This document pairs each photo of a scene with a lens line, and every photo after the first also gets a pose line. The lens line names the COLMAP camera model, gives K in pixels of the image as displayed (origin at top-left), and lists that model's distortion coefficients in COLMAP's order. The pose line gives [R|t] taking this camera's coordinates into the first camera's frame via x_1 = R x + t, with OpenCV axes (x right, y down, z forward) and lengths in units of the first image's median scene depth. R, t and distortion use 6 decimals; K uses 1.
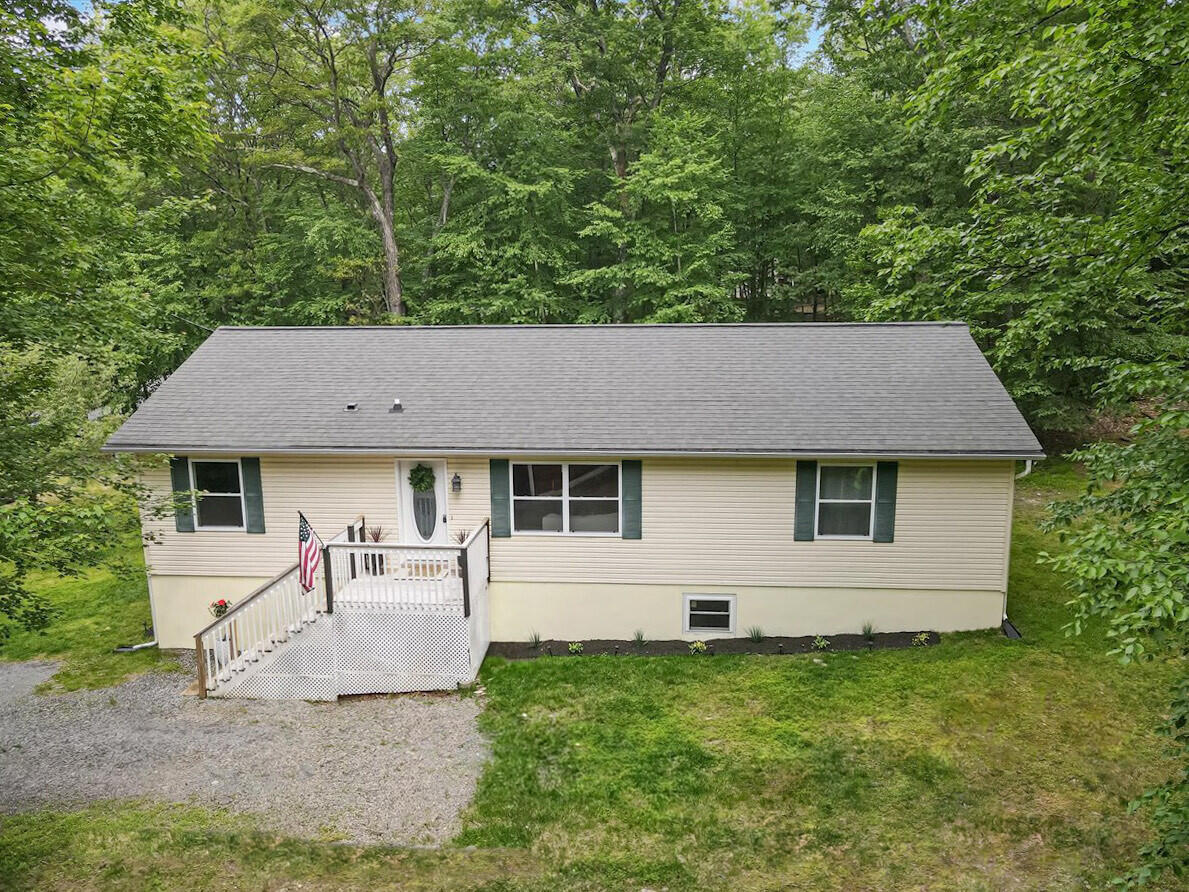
lens RADIAL K [[847.0, 0, 593.6], [0, 847.0, 442.9], [0, 0, 1]] dist [0.005259, 0.002363]
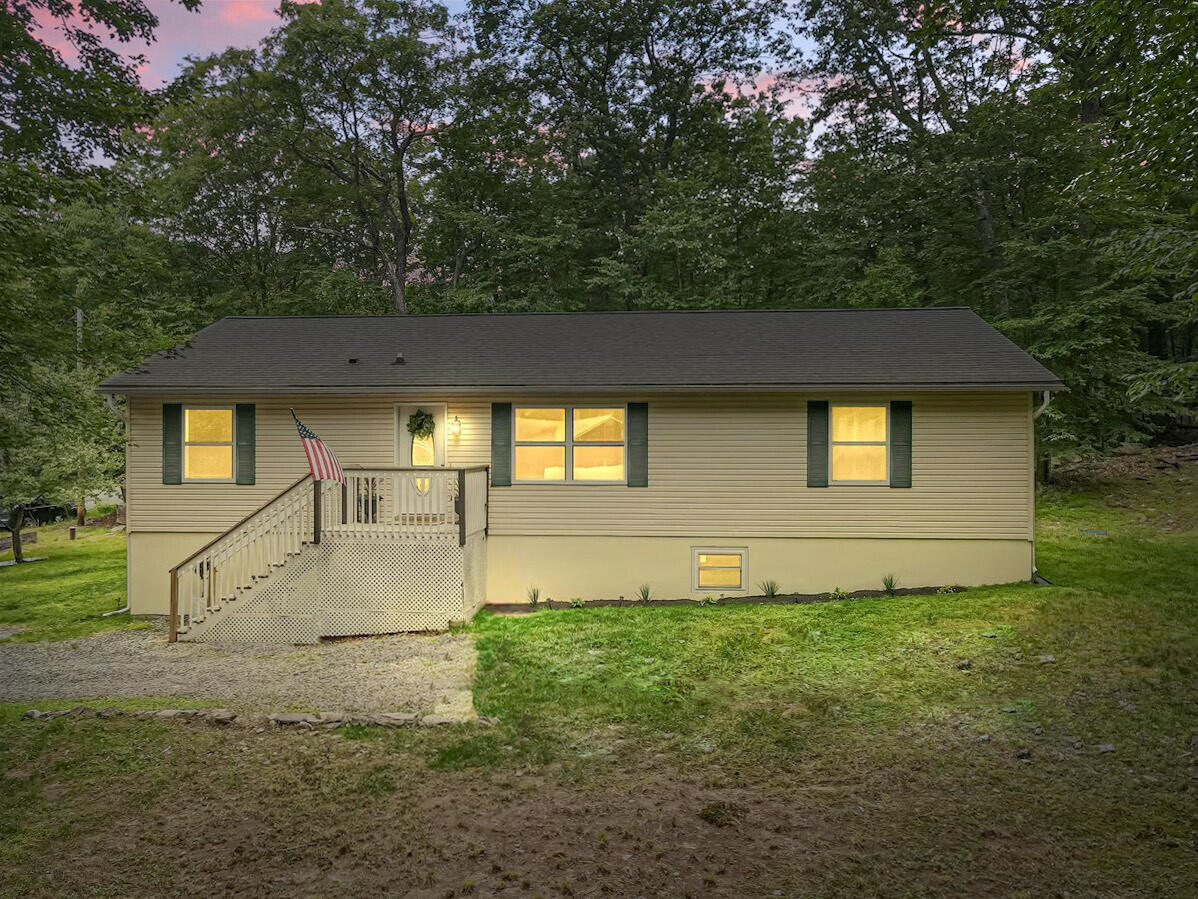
lens RADIAL K [[853.4, 0, 599.6], [0, 853.4, 453.0], [0, 0, 1]] dist [0.005259, 0.002363]
pose [[0.999948, 0.010105, -0.001181, 0.002881], [-0.010151, 0.983248, -0.181988, 0.251633], [-0.000678, 0.181990, 0.983300, 0.046131]]
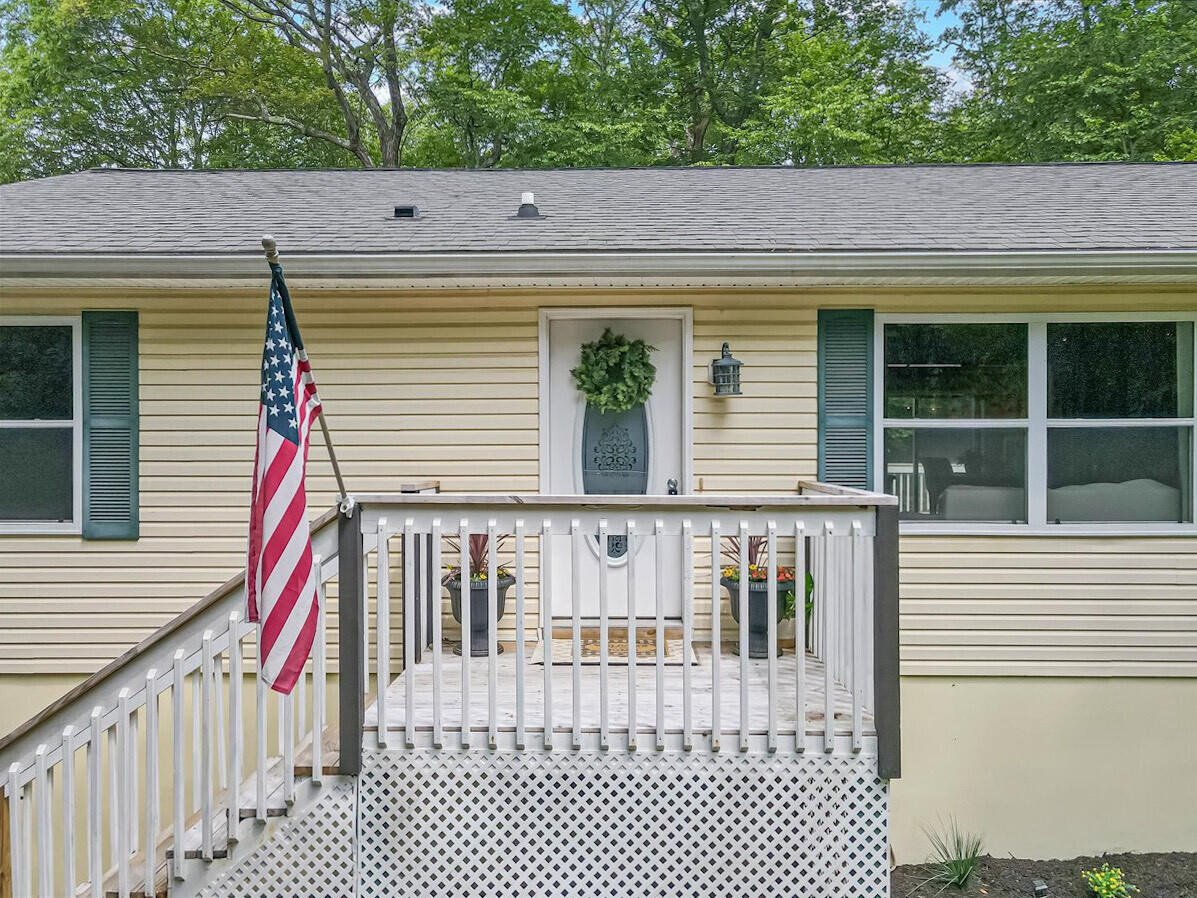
lens RADIAL K [[852.7, 0, 598.5], [0, 852.7, 455.7], [0, 0, 1]] dist [0.005259, 0.002363]
pose [[0.997426, 0.010128, 0.070987, -0.236062], [0.003112, 0.982928, -0.183964, 0.142122], [-0.071638, 0.183711, 0.980366, 0.668616]]
